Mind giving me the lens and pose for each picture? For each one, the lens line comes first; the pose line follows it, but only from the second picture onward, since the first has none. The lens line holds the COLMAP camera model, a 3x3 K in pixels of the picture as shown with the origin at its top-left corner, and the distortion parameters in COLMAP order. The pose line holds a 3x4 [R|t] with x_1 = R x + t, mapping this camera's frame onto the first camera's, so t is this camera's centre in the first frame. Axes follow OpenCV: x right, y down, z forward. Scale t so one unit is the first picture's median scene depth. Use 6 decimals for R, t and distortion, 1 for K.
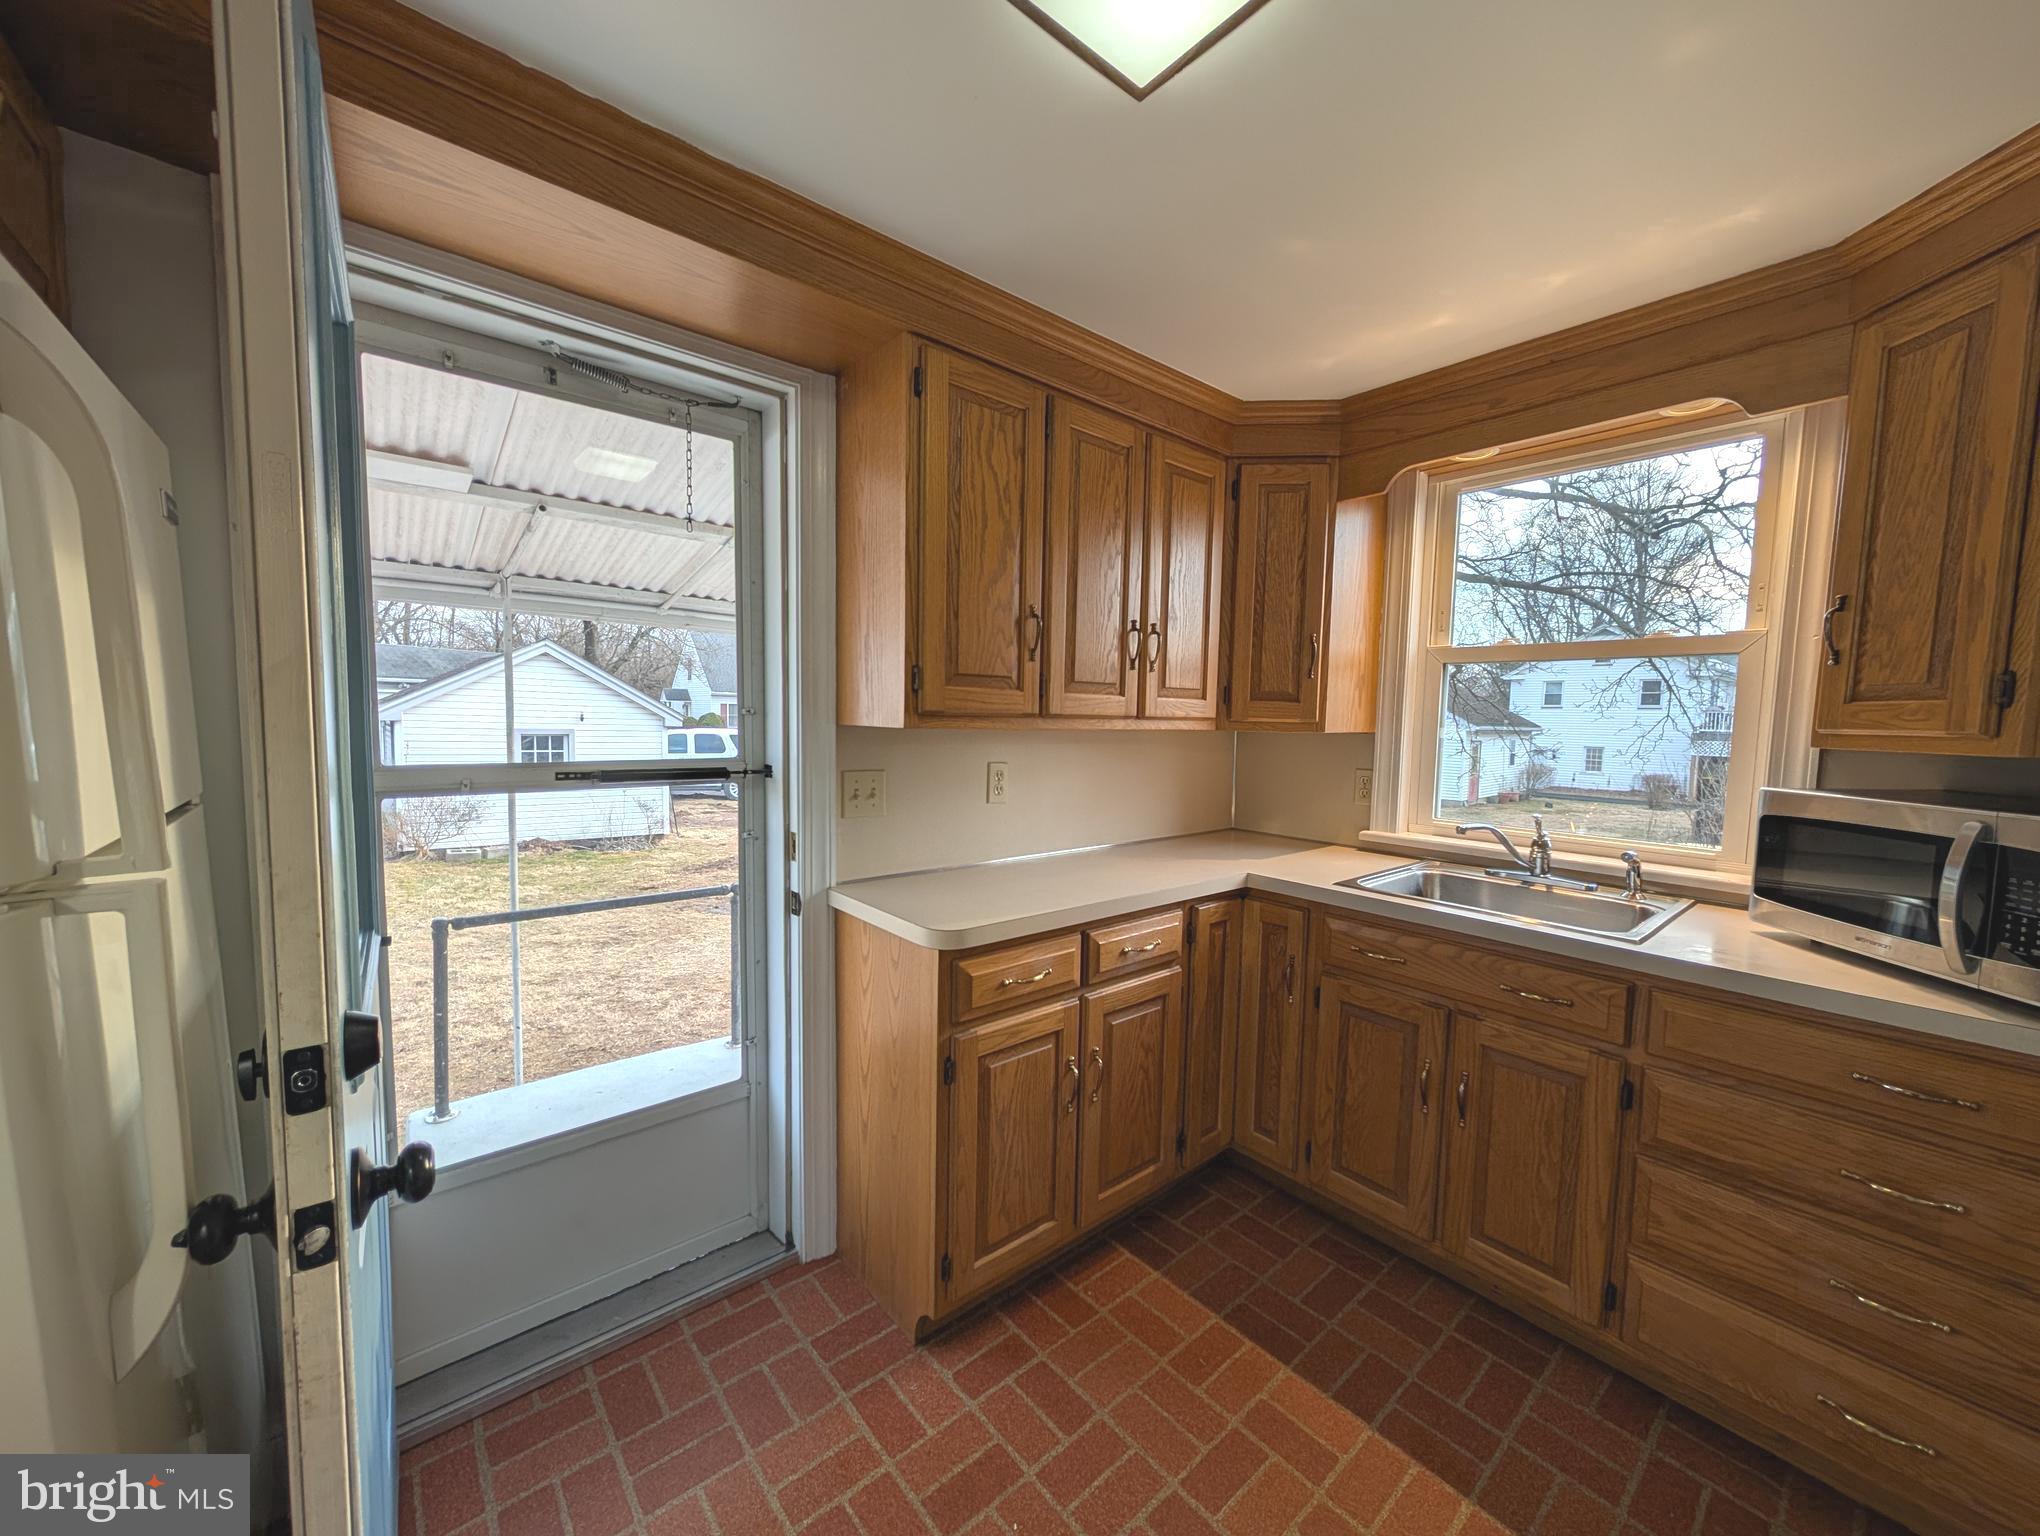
lens RADIAL K [[772.2, 0, 1020.0], [0, 772.2, 768.0], [0, 0, 1]] dist [0.000195, 0.000001]
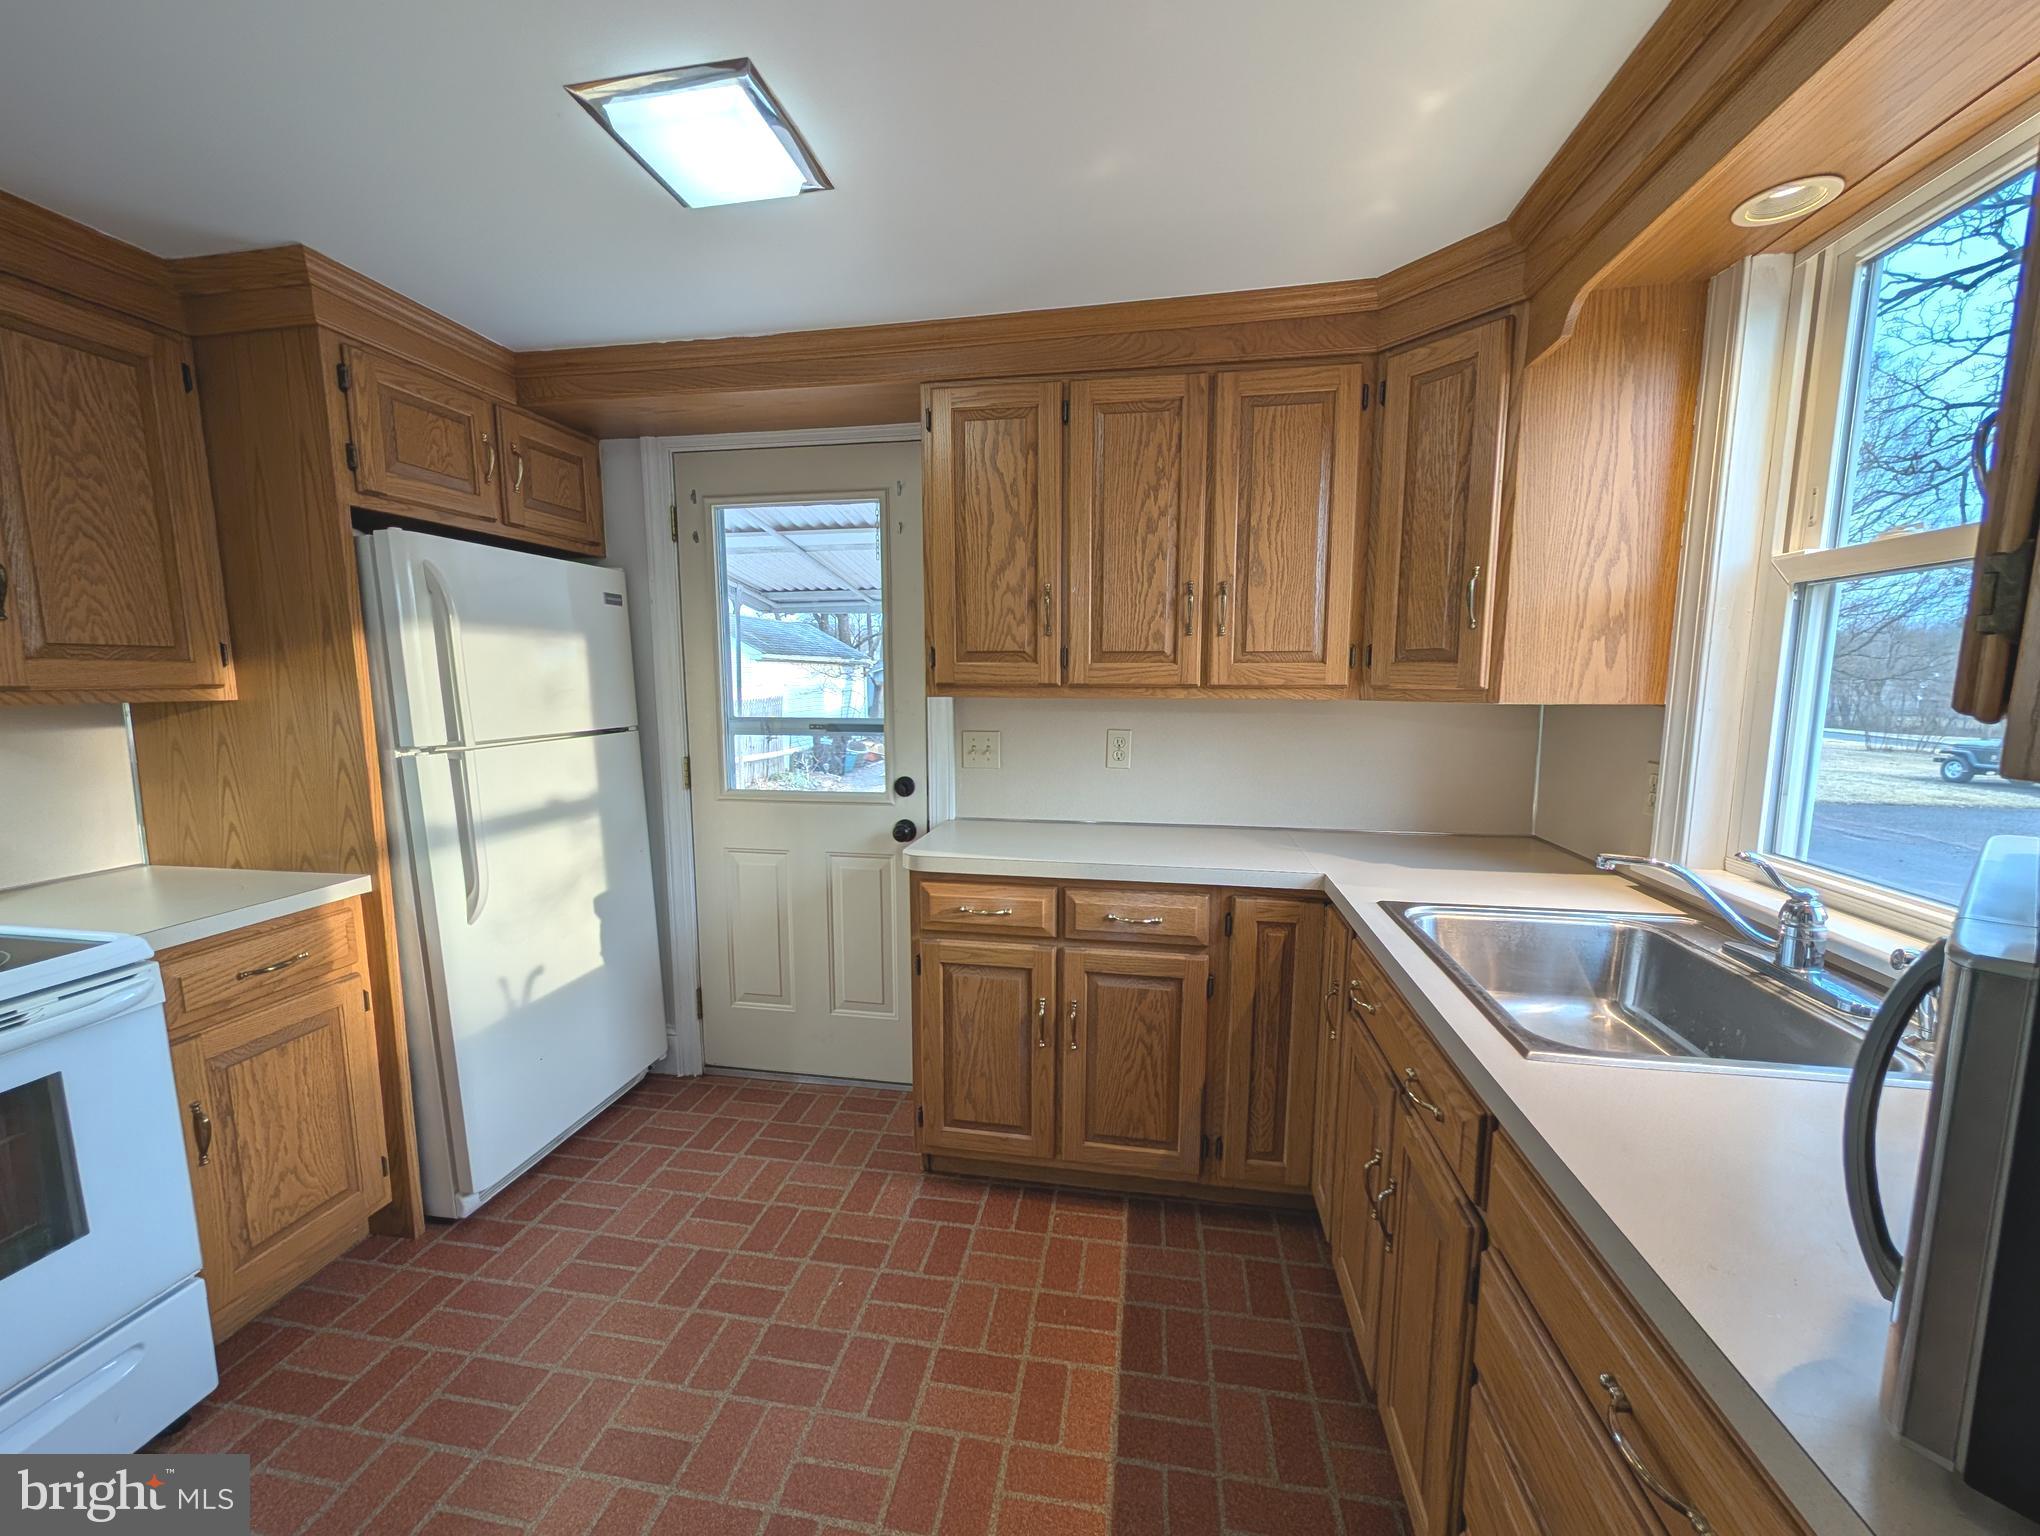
lens RADIAL K [[772.2, 0, 1020.0], [0, 772.2, 768.0], [0, 0, 1]] dist [0.000195, 0.000001]
pose [[0.641649, 0.071738, -0.763636, 0.877195], [-0.041551, 0.997406, 0.058786, -0.014900], [0.765872, -0.005990, 0.642965, 0.277003]]
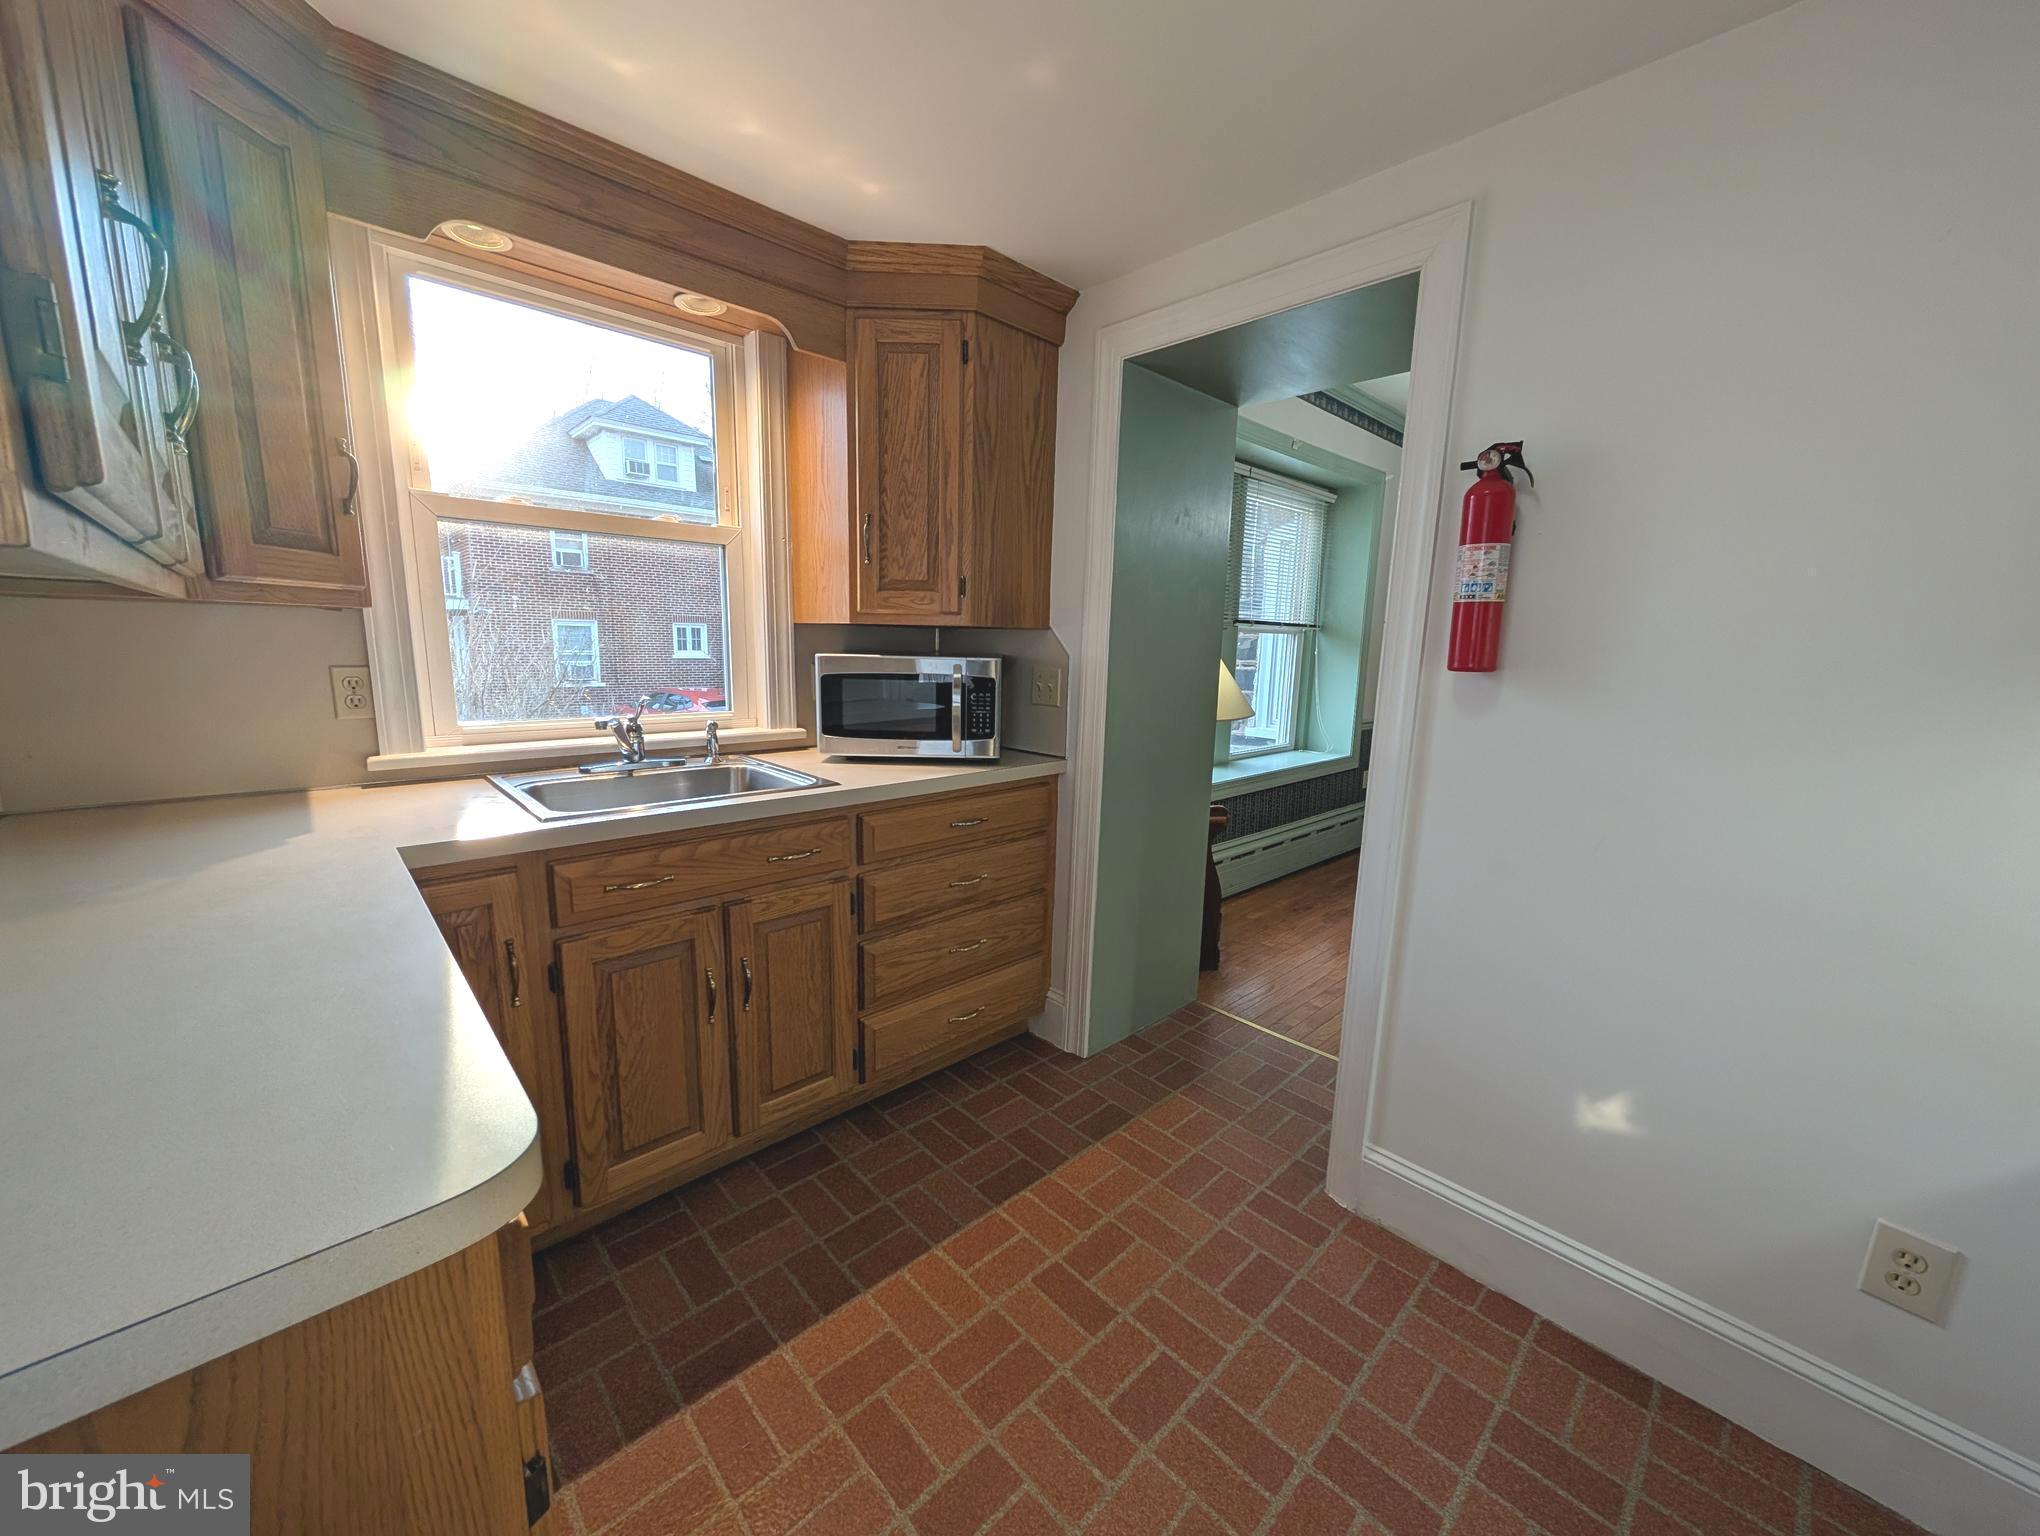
lens RADIAL K [[772.2, 0, 1020.0], [0, 772.2, 768.0], [0, 0, 1]] dist [0.000195, 0.000001]
pose [[-0.057130, -0.190474, 0.980029, -0.374574], [0.045524, 0.980114, 0.193144, -0.021828], [-0.997328, 0.055649, -0.047322, 0.683924]]
